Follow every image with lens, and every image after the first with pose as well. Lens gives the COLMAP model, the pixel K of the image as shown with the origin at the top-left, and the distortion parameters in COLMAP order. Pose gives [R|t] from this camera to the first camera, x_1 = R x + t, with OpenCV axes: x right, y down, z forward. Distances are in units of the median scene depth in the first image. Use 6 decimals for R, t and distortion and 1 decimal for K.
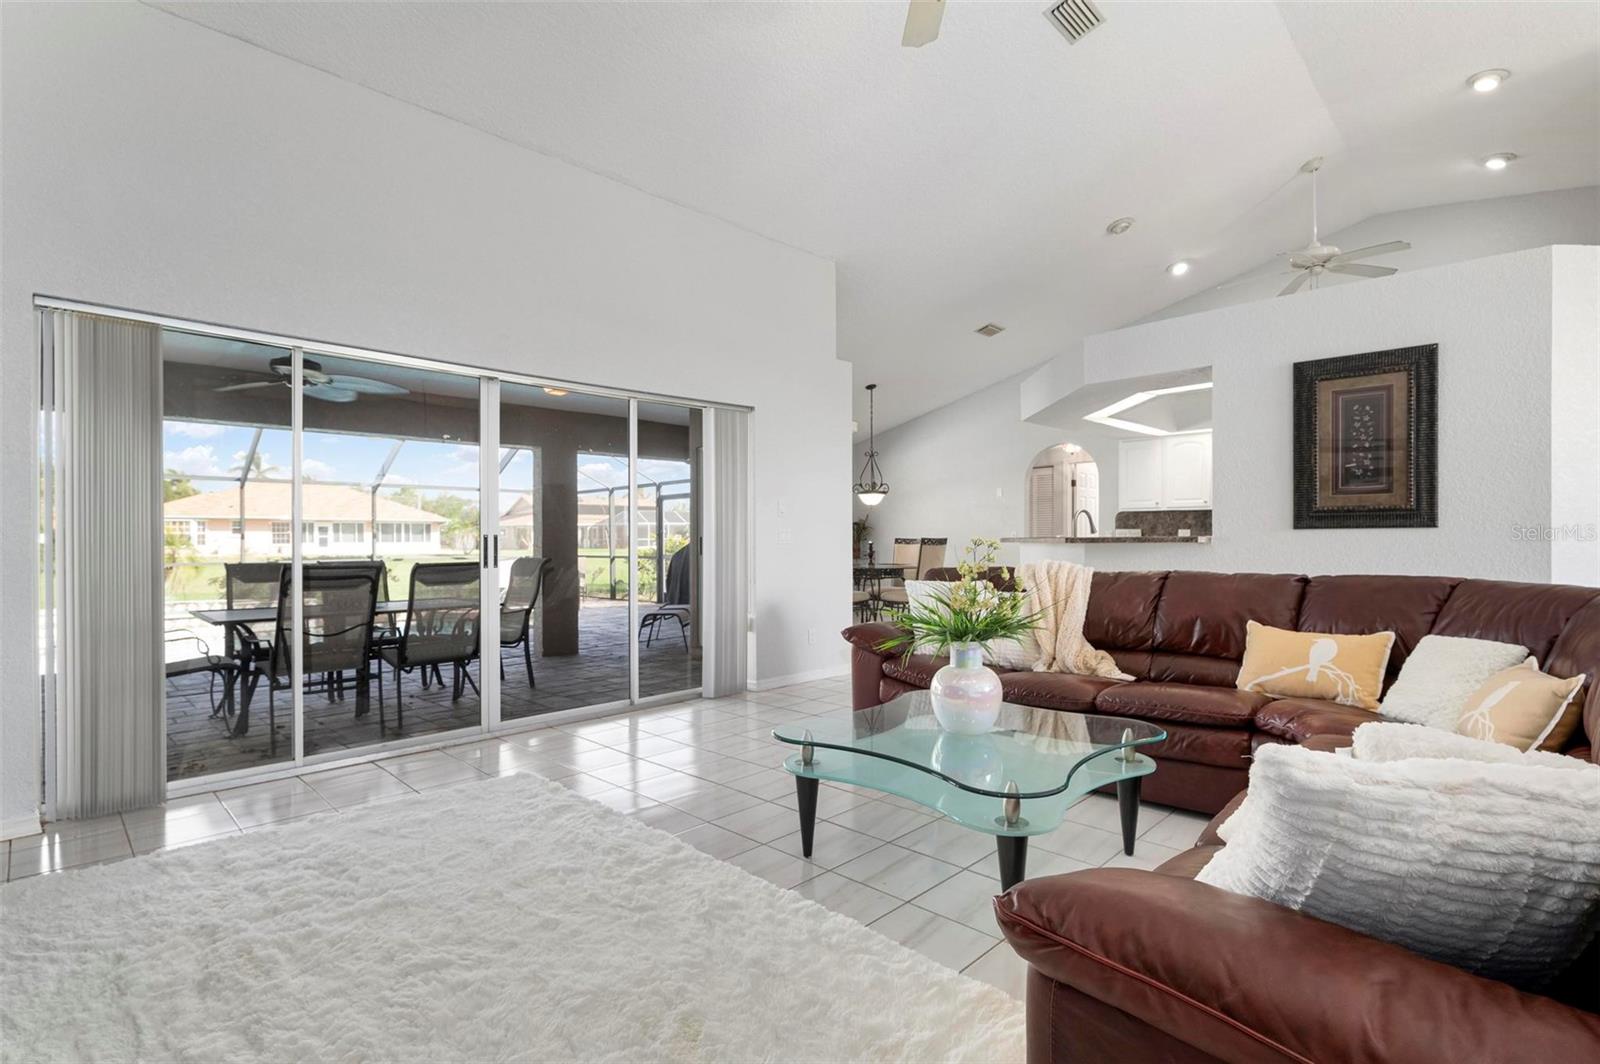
lens RADIAL K [[750.1, 0, 800.0], [0, 750.1, 532.0], [0, 0, 1]] dist [0.001251, 0.000007]
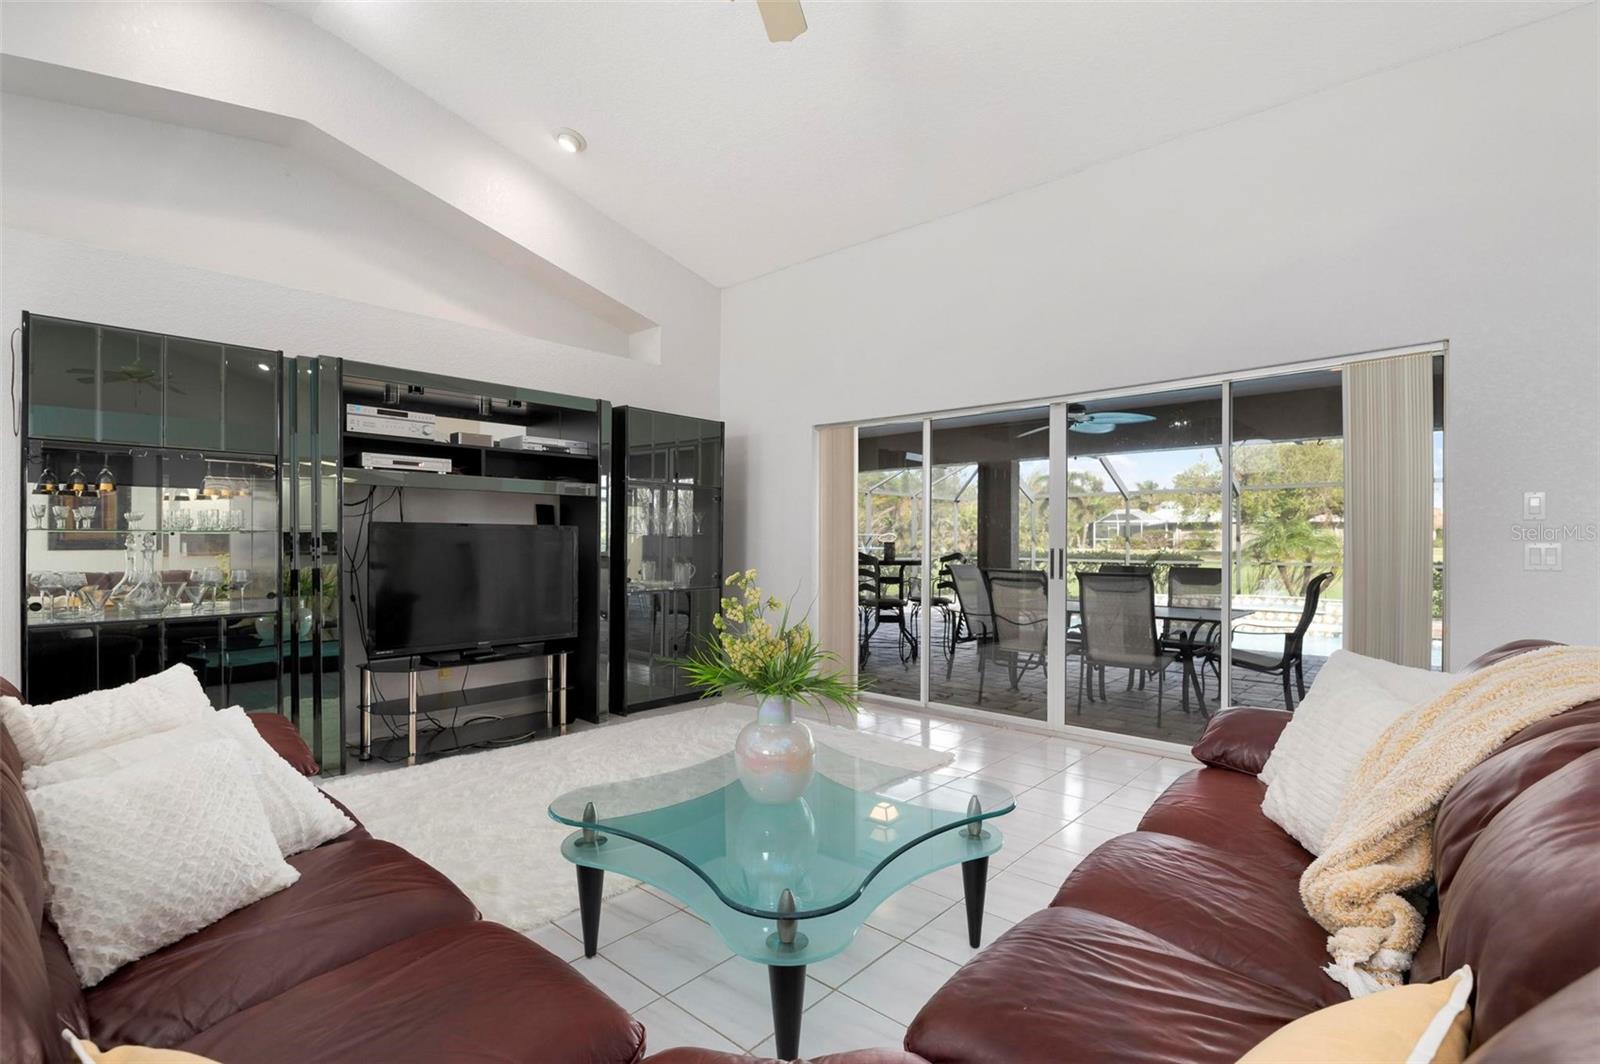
lens RADIAL K [[732.0, 0, 826.9], [0, 732.0, 532.0], [0, 0, 1]] dist [0.001328, 0.000084]
pose [[0.091834, -0.001974, -0.995772, 0.736725], [0.005193, 0.999985, -0.001503, -0.027302], [0.995761, -0.005033, 0.091842, 0.675547]]
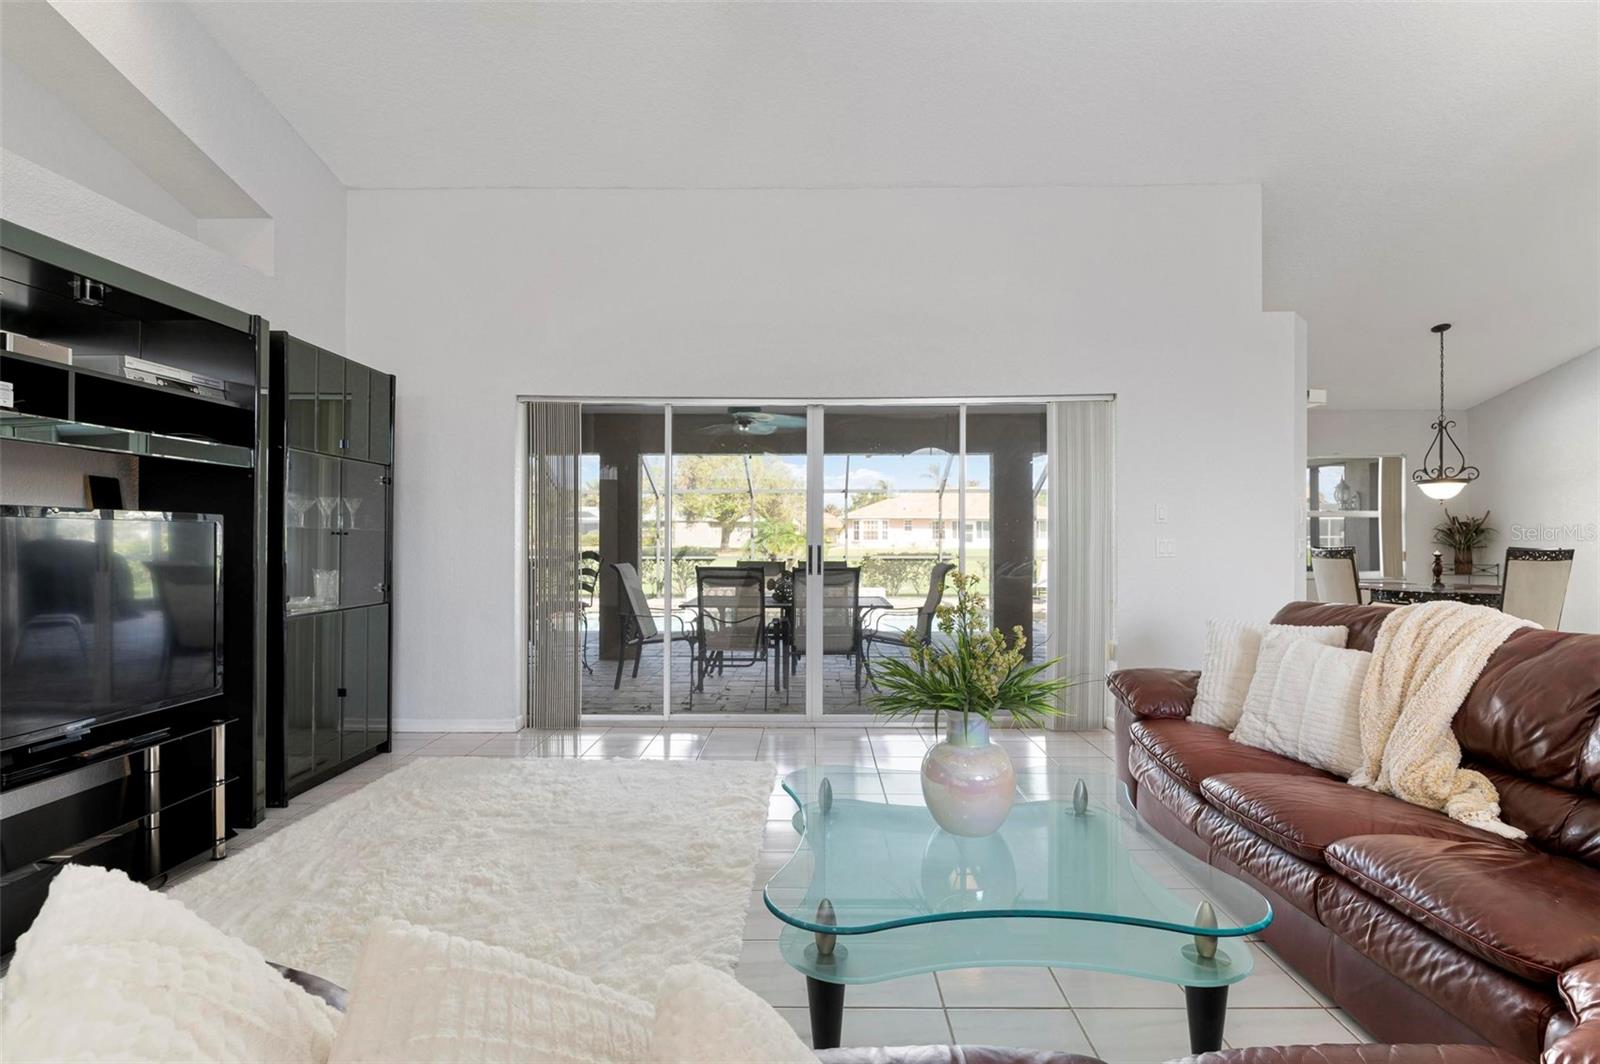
lens RADIAL K [[748.7, 0, 806.7], [0, 748.7, 534.9], [0, 0, 1]] dist [0.000063, -0.000029]
pose [[0.701899, 0.003559, -0.712268, 0.444724], [0.002843, 0.999966, 0.007798, -0.025003], [0.712271, -0.007498, 0.701865, 0.247859]]
